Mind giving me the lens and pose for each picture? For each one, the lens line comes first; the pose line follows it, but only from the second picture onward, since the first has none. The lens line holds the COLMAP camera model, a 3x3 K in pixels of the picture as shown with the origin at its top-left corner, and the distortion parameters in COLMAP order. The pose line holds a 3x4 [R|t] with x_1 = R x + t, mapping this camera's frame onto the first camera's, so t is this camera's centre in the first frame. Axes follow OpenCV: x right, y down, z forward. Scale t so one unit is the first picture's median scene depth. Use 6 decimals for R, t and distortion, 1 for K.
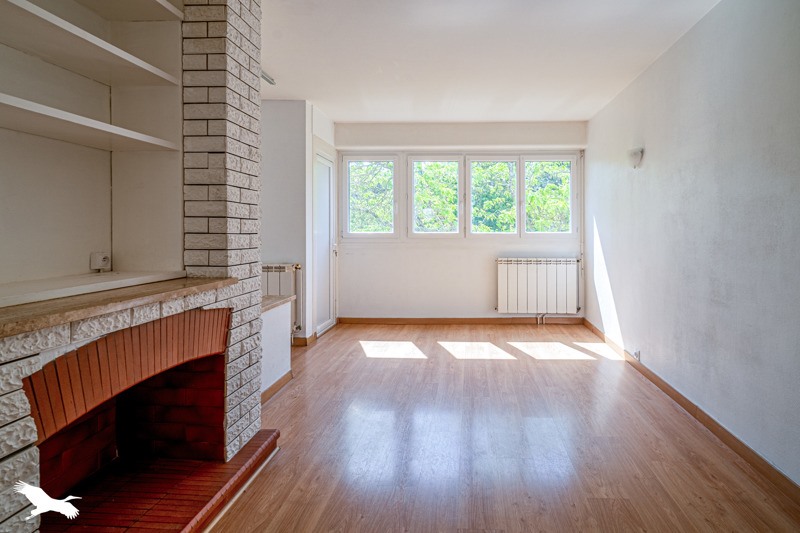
lens RADIAL K [[416.3, 0, 457.8], [0, 416.3, 227.7], [0, 0, 1]] dist [0.002698, 0.000486]
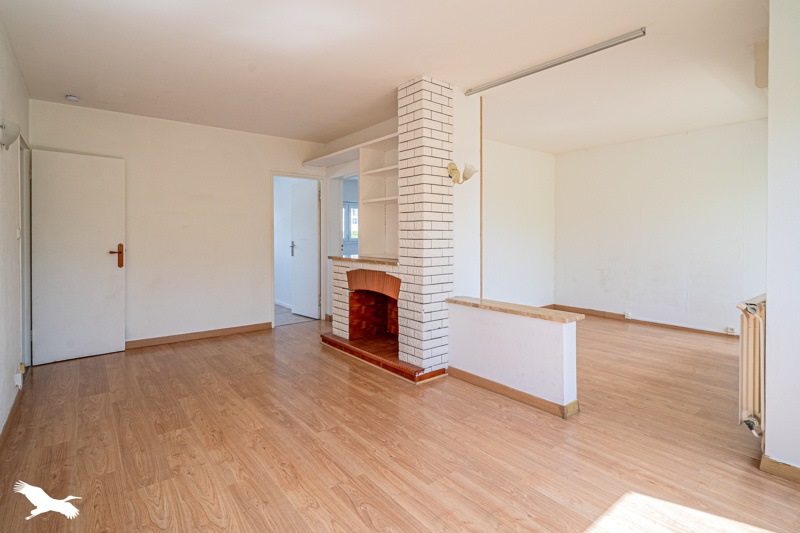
lens RADIAL K [[402.3, 0, 399.1], [0, 402.3, 239.7], [0, 0, 1]] dist [-0.001071, 0.000135]
pose [[-0.763648, 0.004680, -0.645615, 0.599253], [-0.001638, 0.999956, 0.009186, 0.000700], [0.645630, 0.008073, -0.763608, 2.295583]]
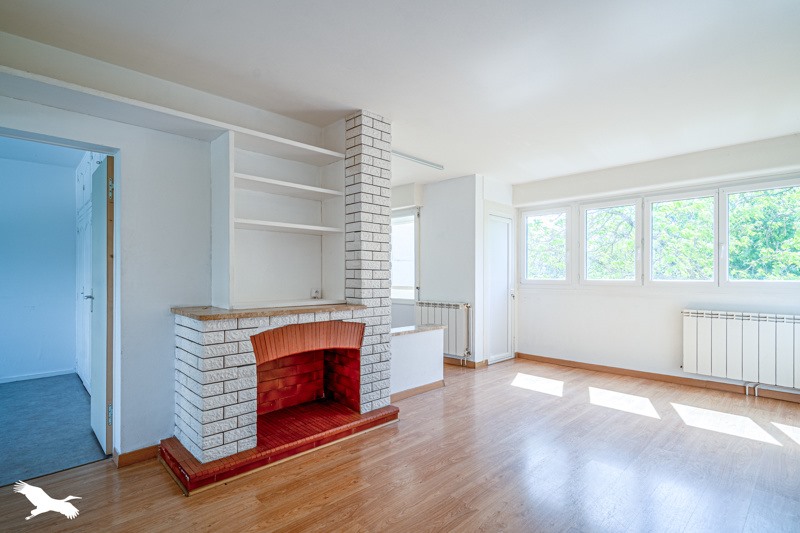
lens RADIAL K [[394.0, 0, 399.3], [0, 394.0, 274.2], [0, 0, 1]] dist [-0.001857, -0.000373]
pose [[0.714429, -0.002174, -0.699705, 0.648150], [0.001800, 0.999998, -0.001269, -0.003219], [0.699706, -0.000353, 0.714431, -0.032026]]
